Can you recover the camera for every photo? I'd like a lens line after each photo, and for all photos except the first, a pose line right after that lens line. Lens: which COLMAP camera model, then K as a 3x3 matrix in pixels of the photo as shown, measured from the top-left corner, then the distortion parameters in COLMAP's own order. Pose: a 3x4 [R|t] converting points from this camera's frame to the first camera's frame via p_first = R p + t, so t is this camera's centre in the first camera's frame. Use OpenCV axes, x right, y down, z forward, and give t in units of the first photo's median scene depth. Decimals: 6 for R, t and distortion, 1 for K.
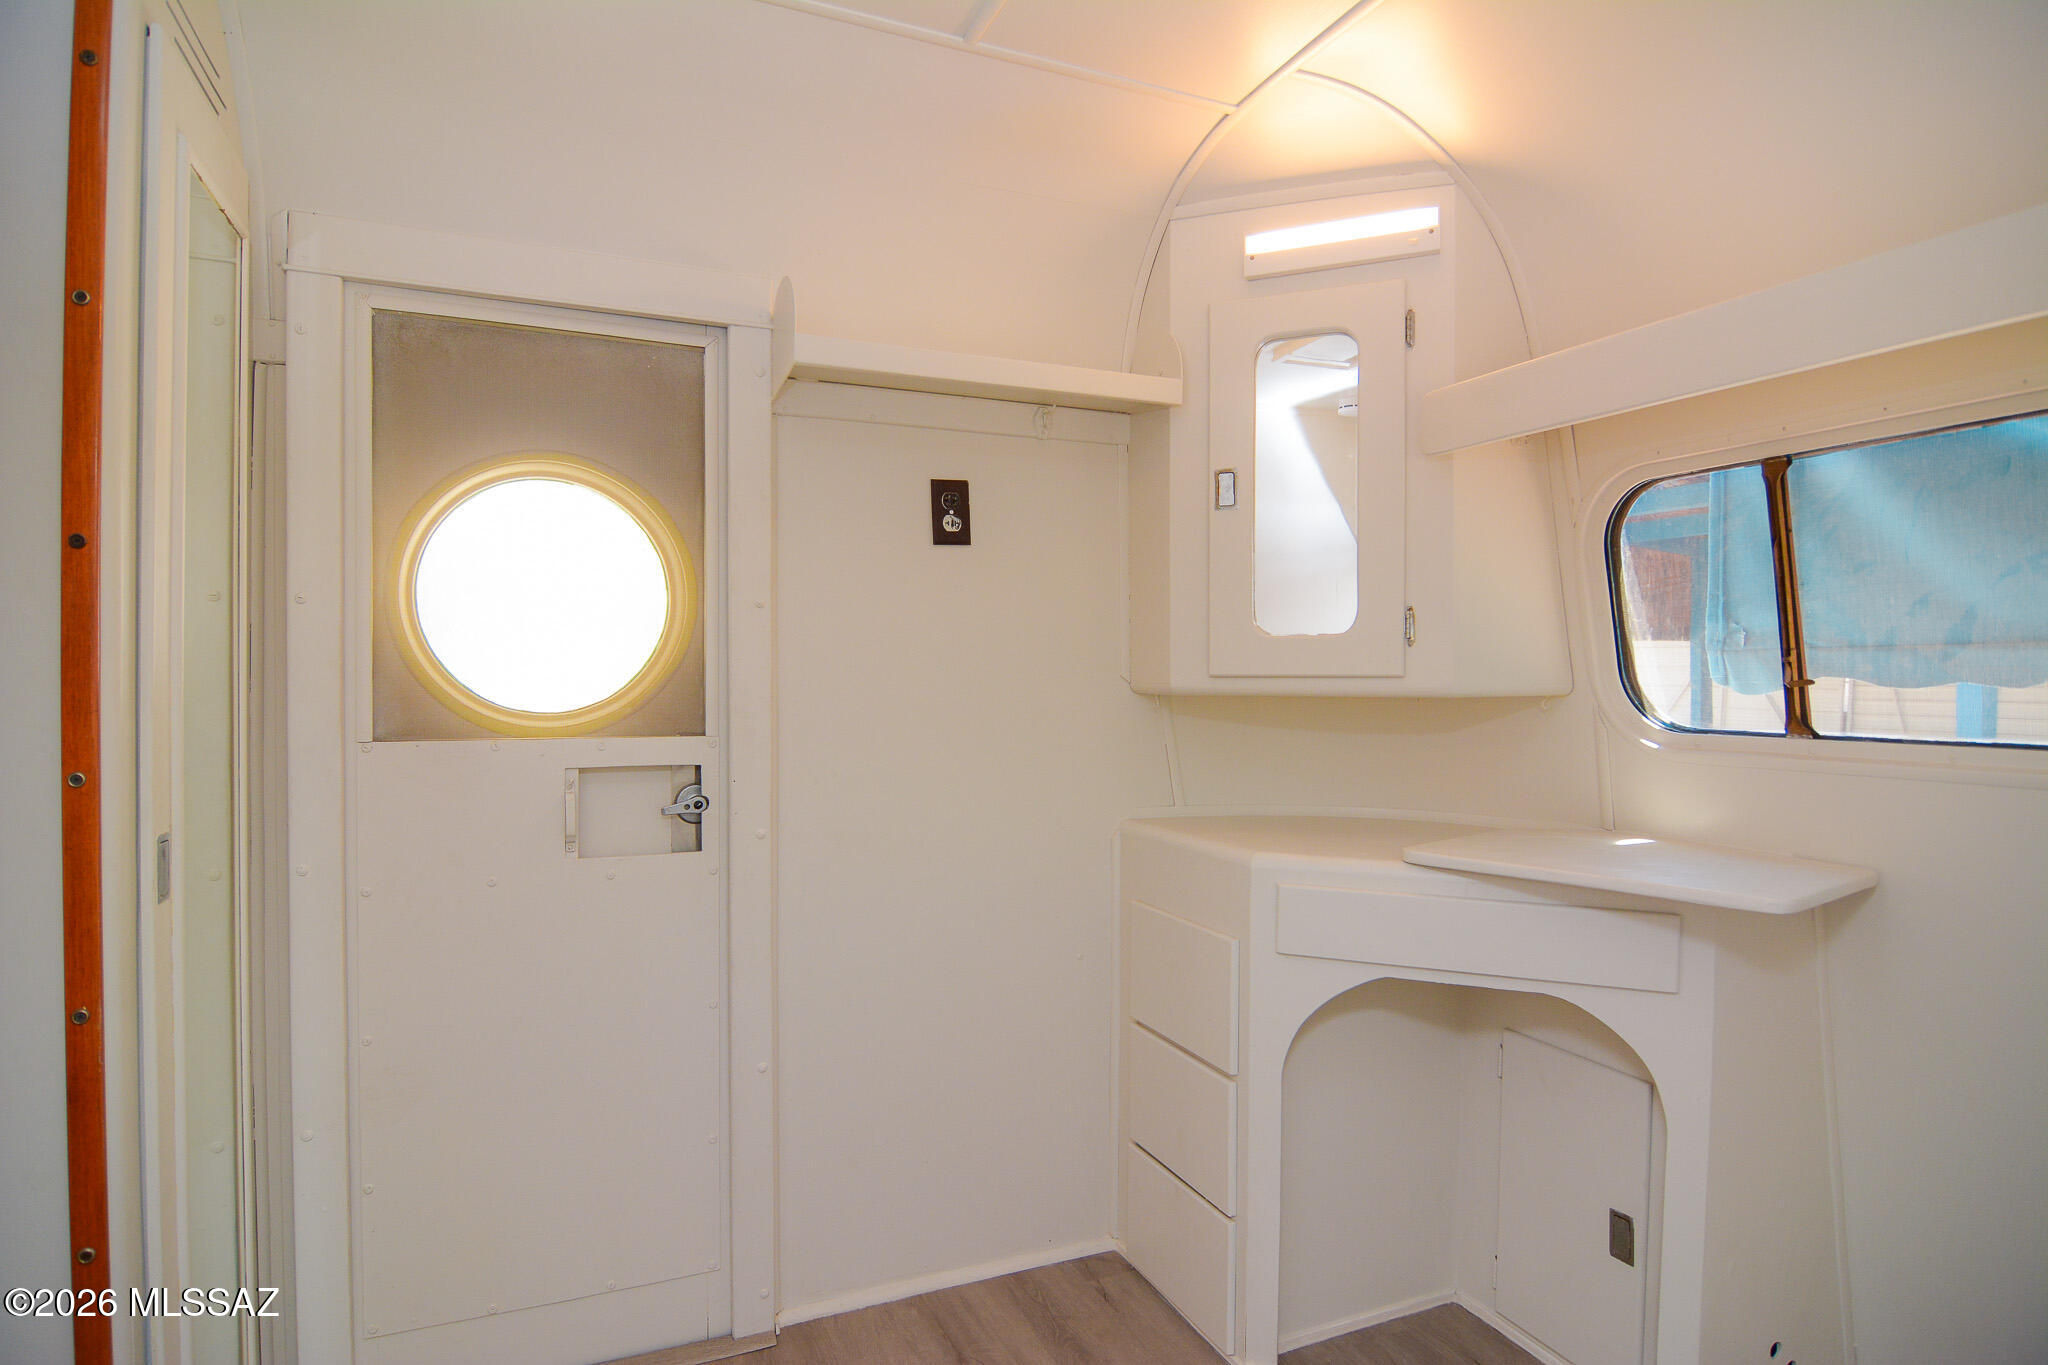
lens RADIAL K [[1098.6, 0, 1022.8], [0, 1098.6, 687.8], [0, 0, 1]] dist [-0.013086, -0.002311]
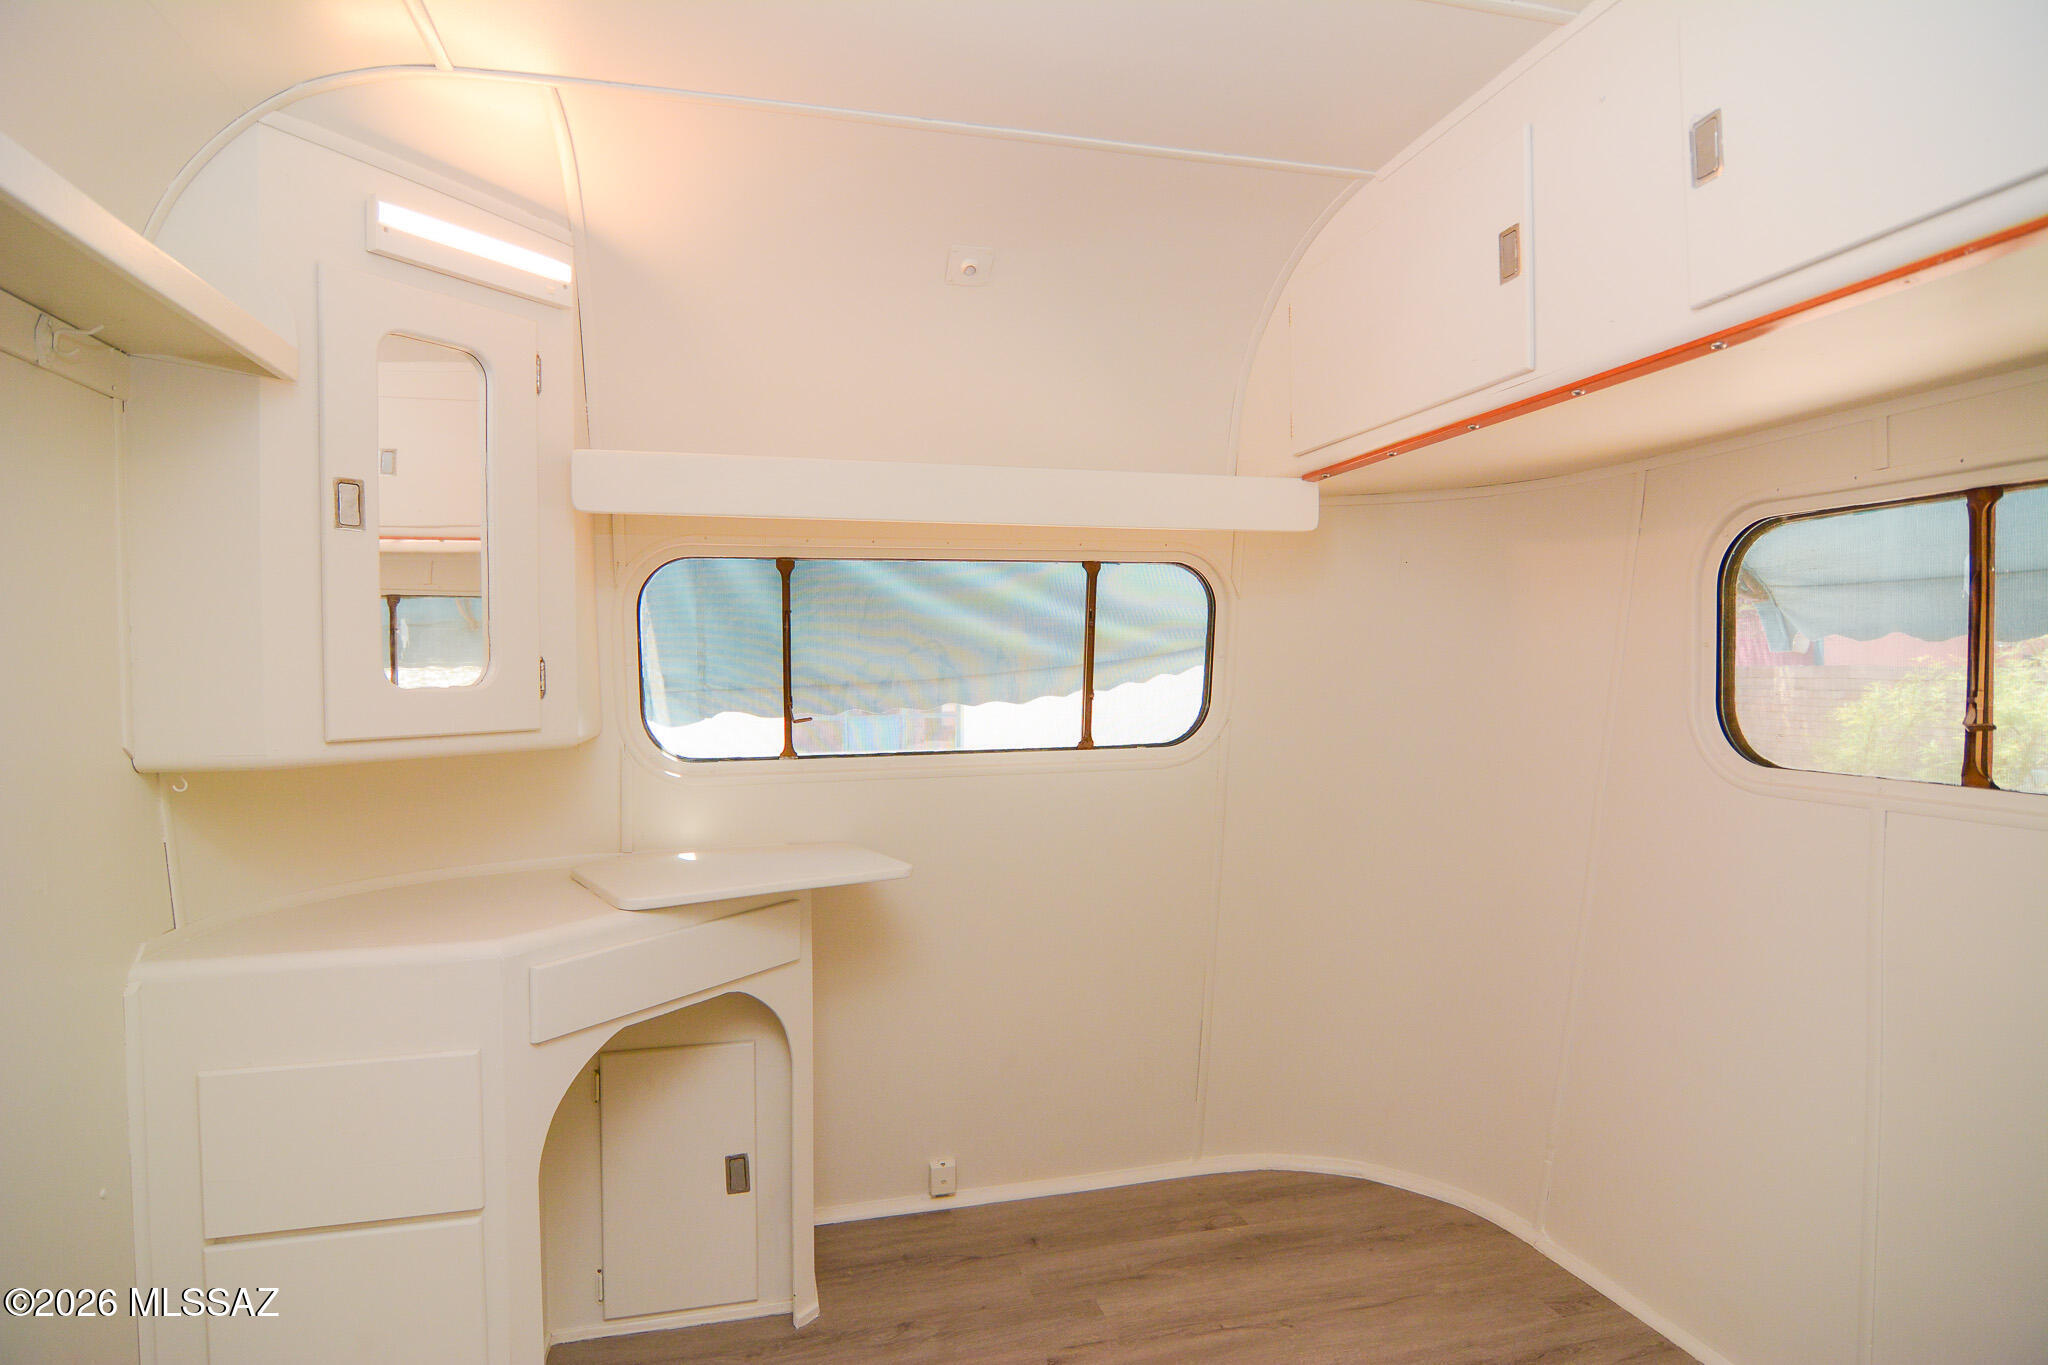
lens RADIAL K [[1098.6, 0, 1022.8], [0, 1098.6, 687.8], [0, 0, 1]] dist [-0.013086, -0.002311]
pose [[0.161112, -0.018823, 0.986757, -0.546192], [0.021136, 0.999655, 0.015618, -0.053618], [-0.986710, 0.018340, 0.161454, 0.417546]]
